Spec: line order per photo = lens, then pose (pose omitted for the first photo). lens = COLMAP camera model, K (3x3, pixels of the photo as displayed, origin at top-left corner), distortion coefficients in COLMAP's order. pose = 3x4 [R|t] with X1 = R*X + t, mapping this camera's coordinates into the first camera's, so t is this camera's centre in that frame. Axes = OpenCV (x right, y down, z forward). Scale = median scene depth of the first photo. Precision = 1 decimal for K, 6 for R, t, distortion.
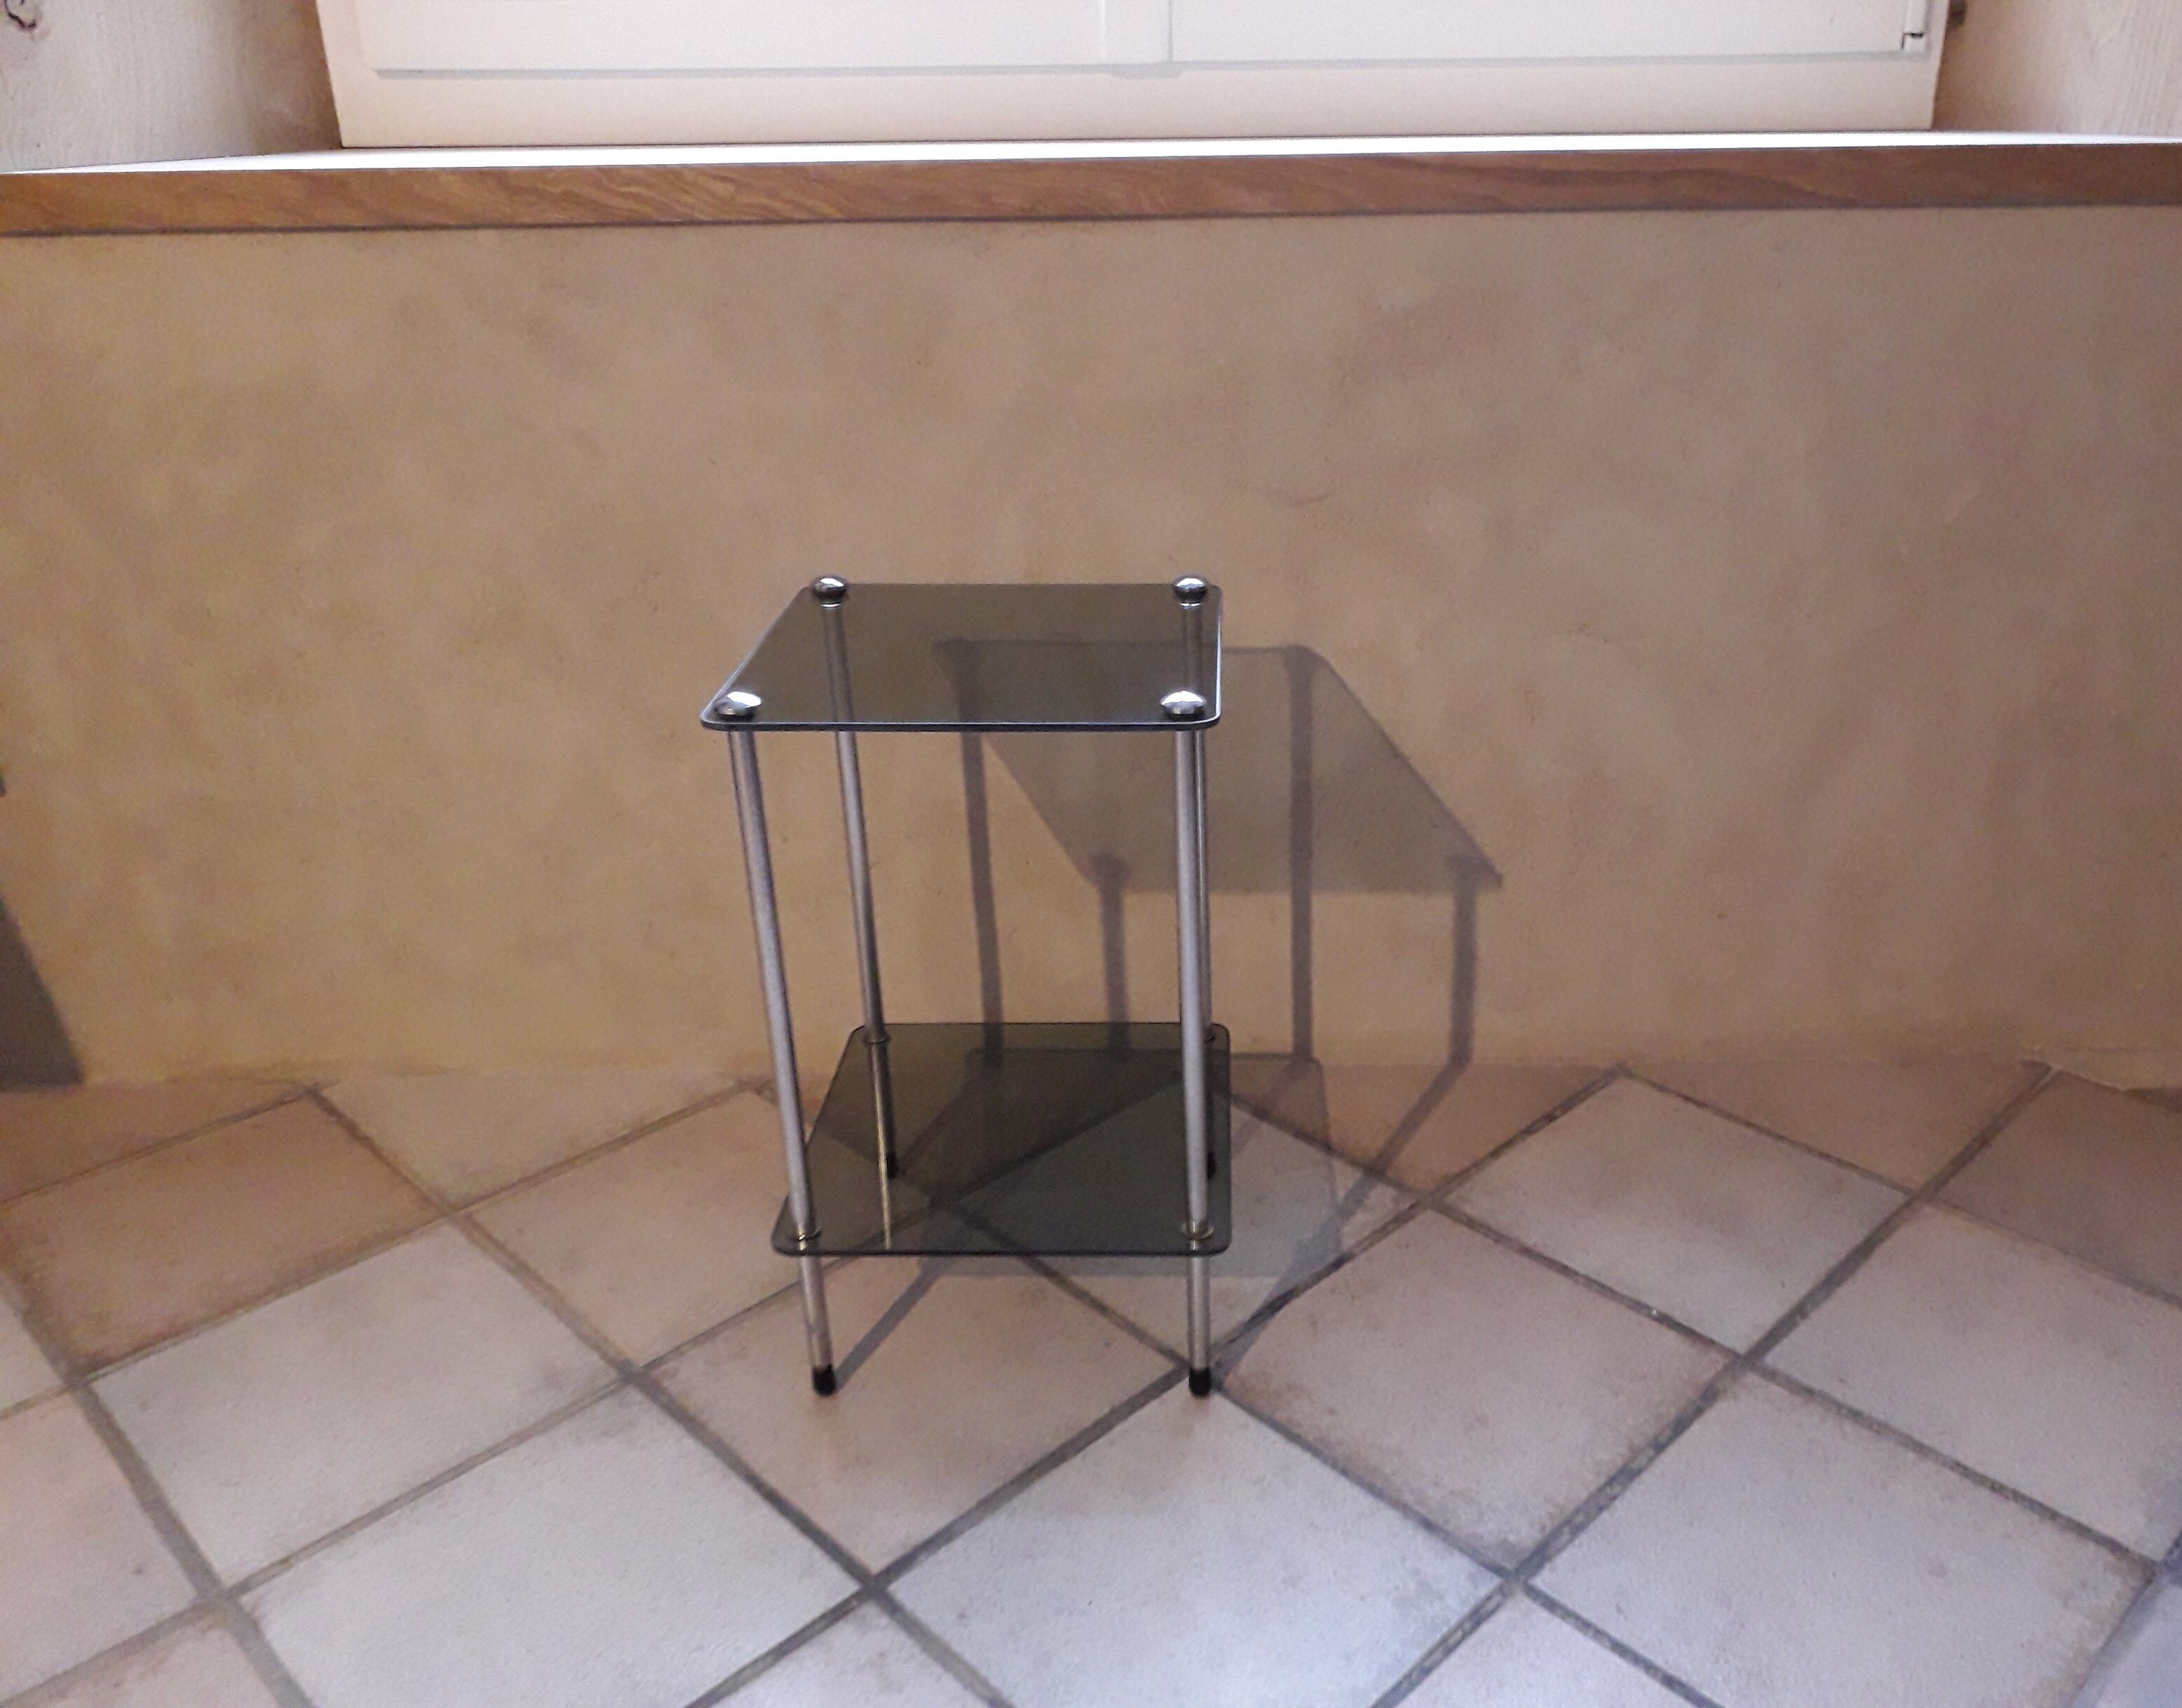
lens RADIAL K [[1871.4, 0, 1177.3], [0, 1871.4, 822.7], [0, 0, 1]] dist [0.040438, -0.076993]
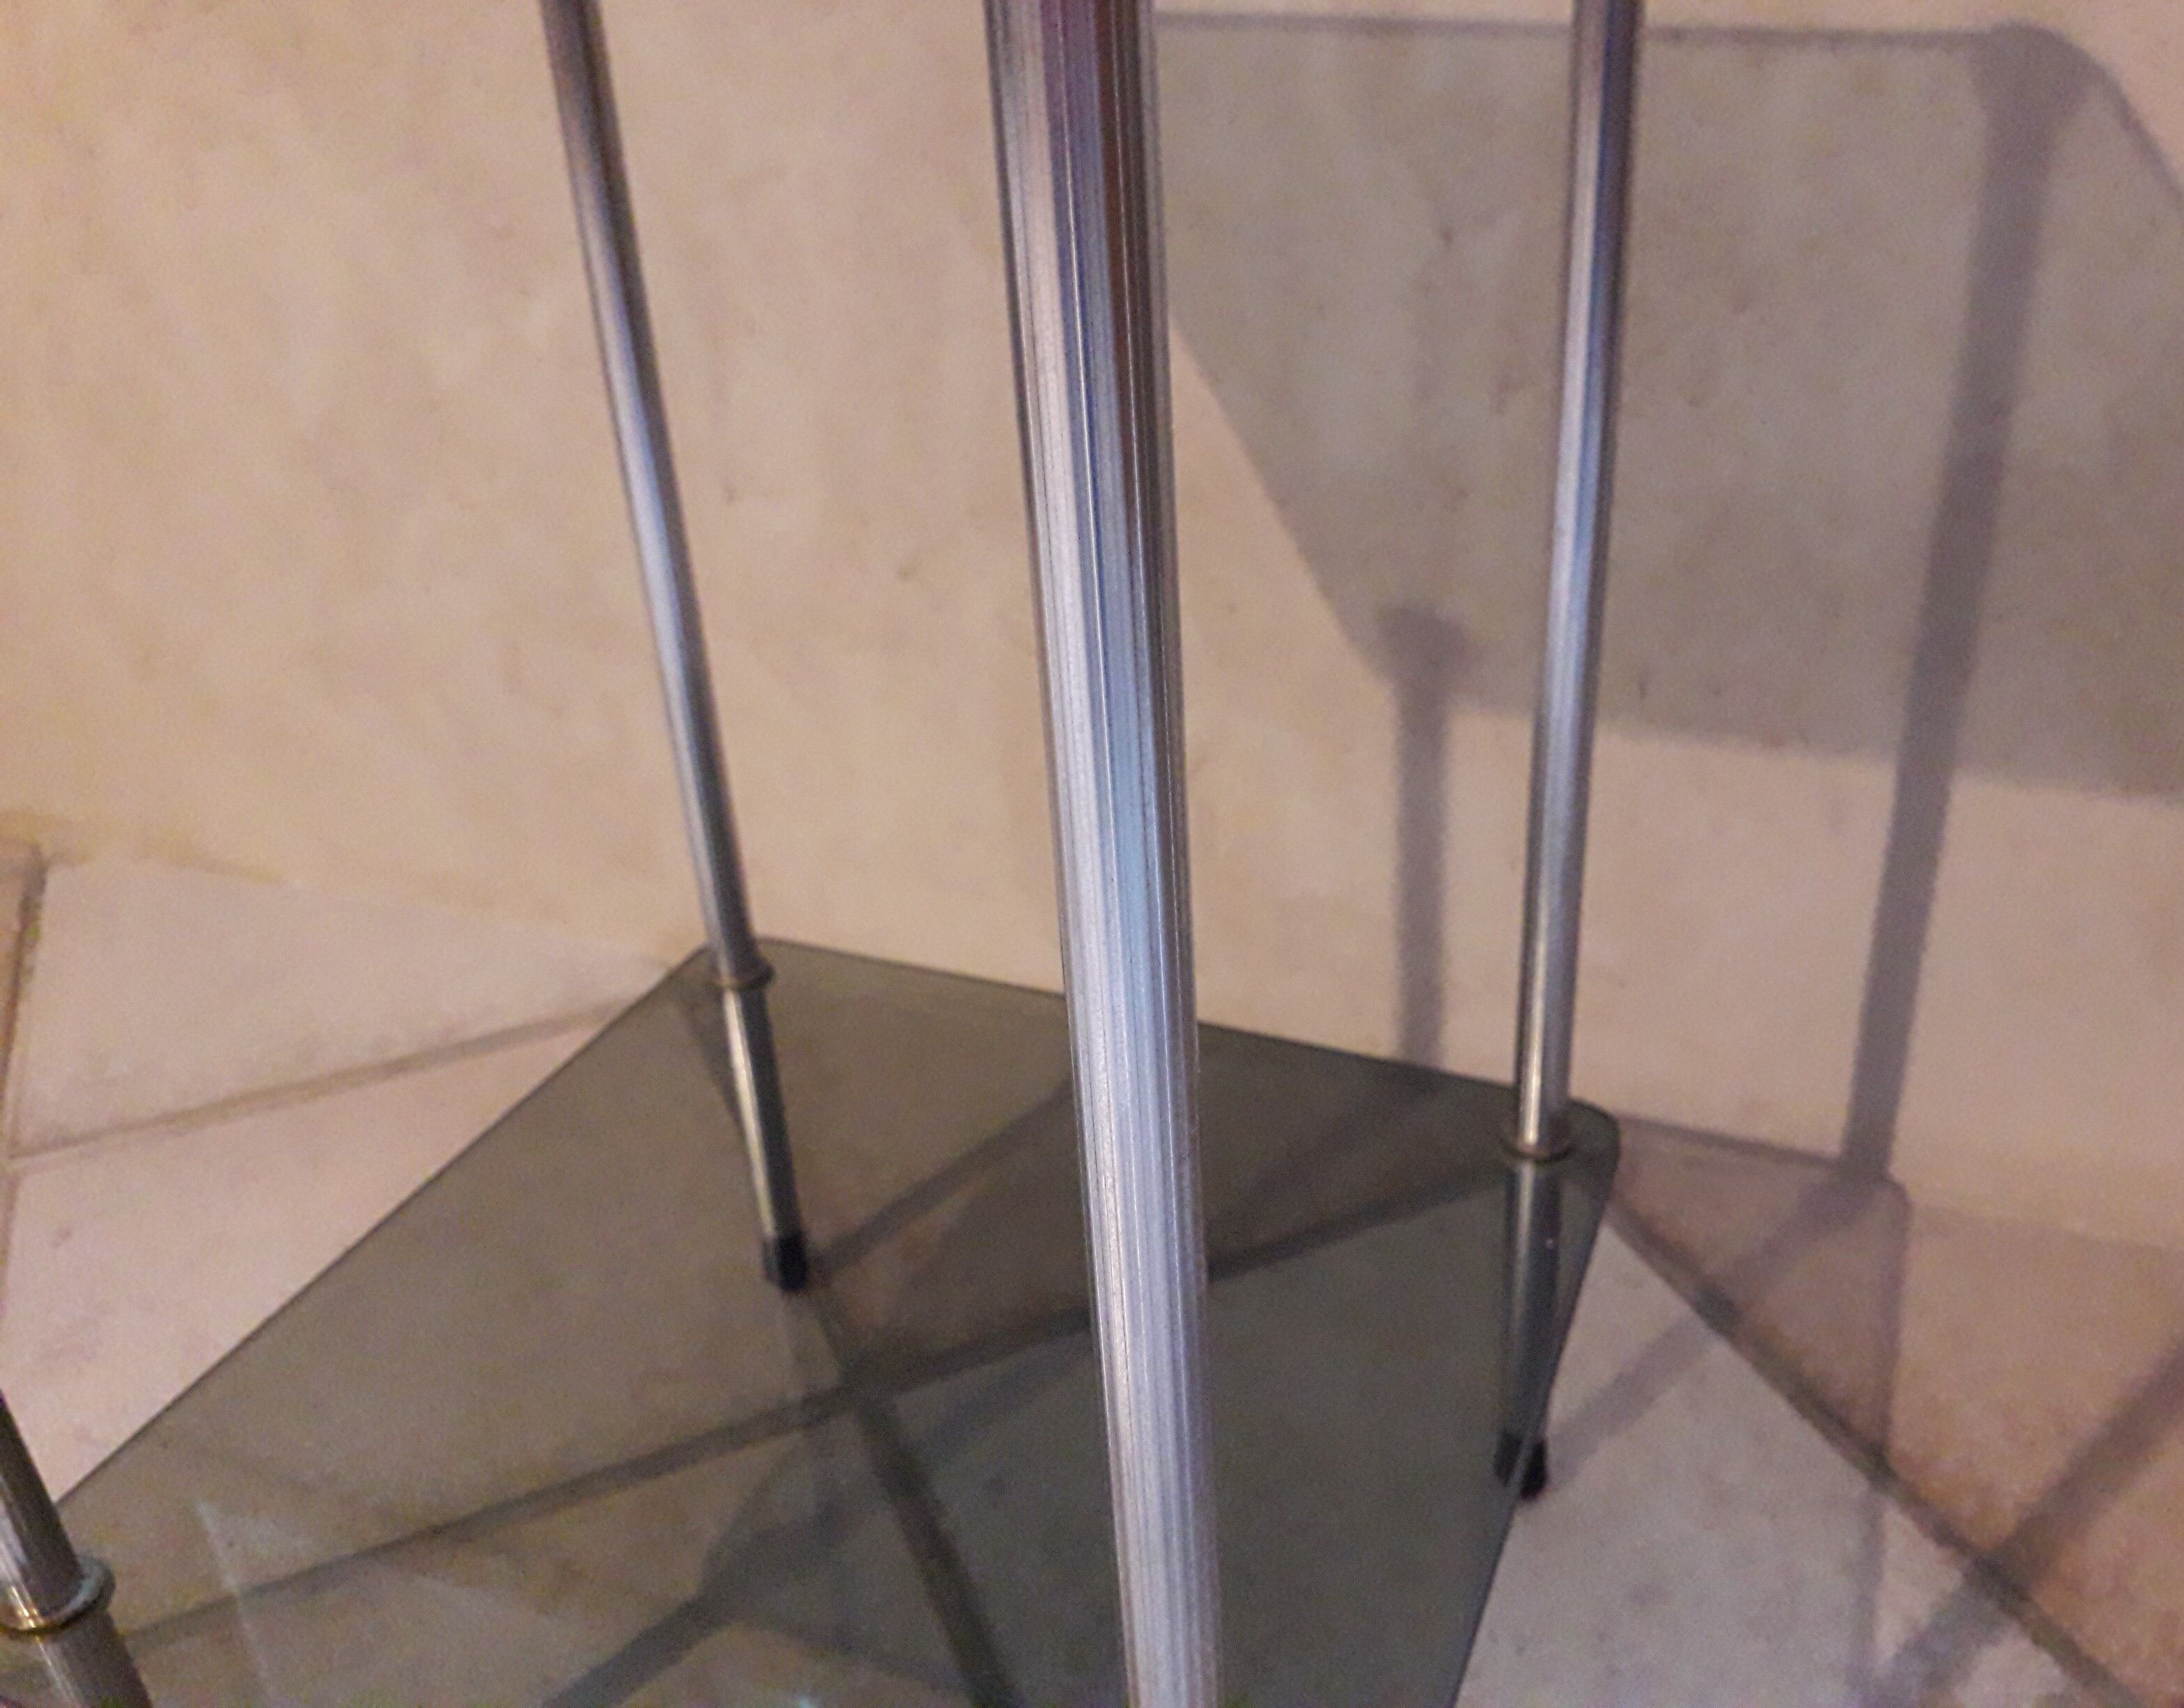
lens RADIAL K [[1873.3, 0, 1181.9], [0, 1873.3, 851.0], [0, 0, 1]] dist [0.040438, -0.076993]
pose [[0.936788, 0.154288, -0.314044, 0.051541], [-0.118337, 0.984347, 0.130606, 0.023833], [0.329279, -0.085187, 0.940382, 0.638202]]
